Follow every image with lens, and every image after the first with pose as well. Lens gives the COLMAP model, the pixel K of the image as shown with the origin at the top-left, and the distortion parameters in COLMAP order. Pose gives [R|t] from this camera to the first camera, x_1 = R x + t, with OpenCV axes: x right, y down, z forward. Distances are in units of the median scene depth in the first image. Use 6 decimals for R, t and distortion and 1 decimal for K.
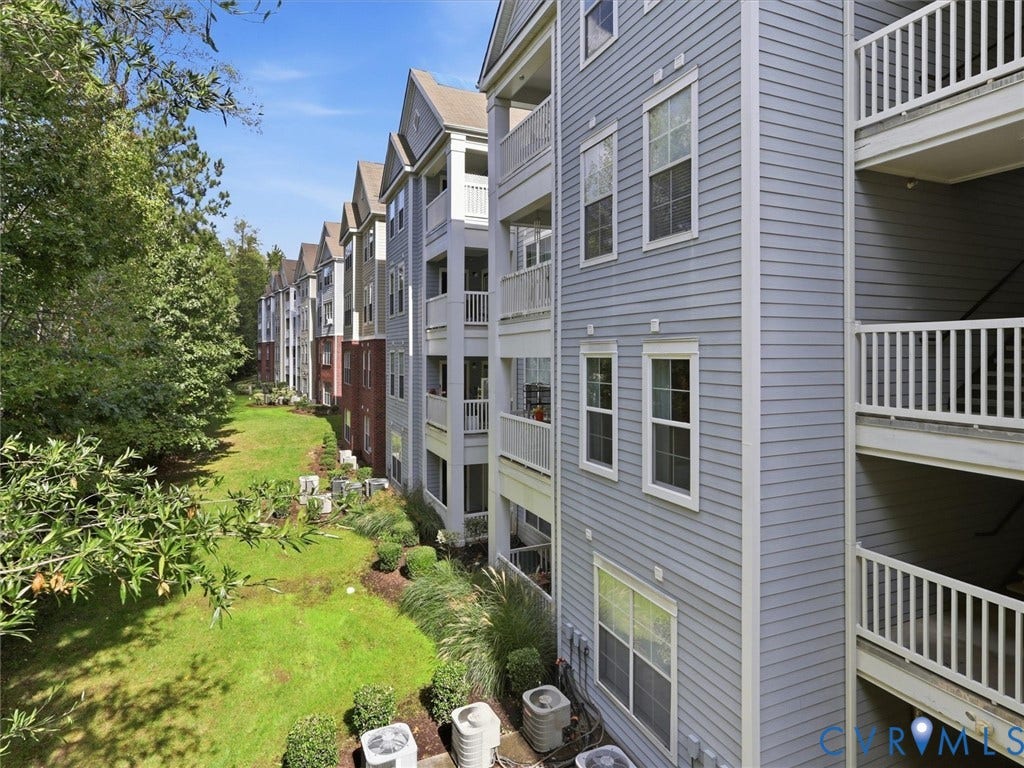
lens RADIAL K [[557.3, 0, 510.8], [0, 557.3, 356.8], [0, 0, 1]] dist [-0.002812, -0.000021]
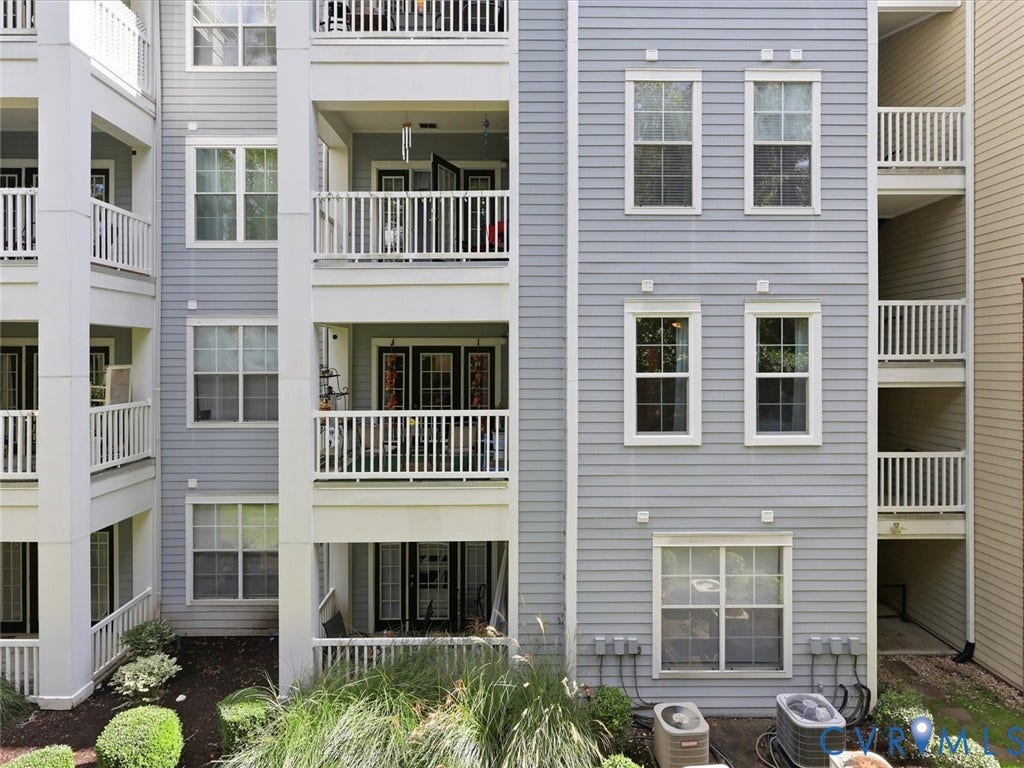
lens RADIAL K [[540.1, 0, 510.1], [0, 540.1, 377.7], [0, 0, 1]] dist [-0.000426, 0.000415]
pose [[0.397564, -0.007834, 0.917541, -0.860434], [0.006877, 0.999961, 0.005558, 0.106995], [-0.917549, 0.004100, 0.397602, 1.000170]]
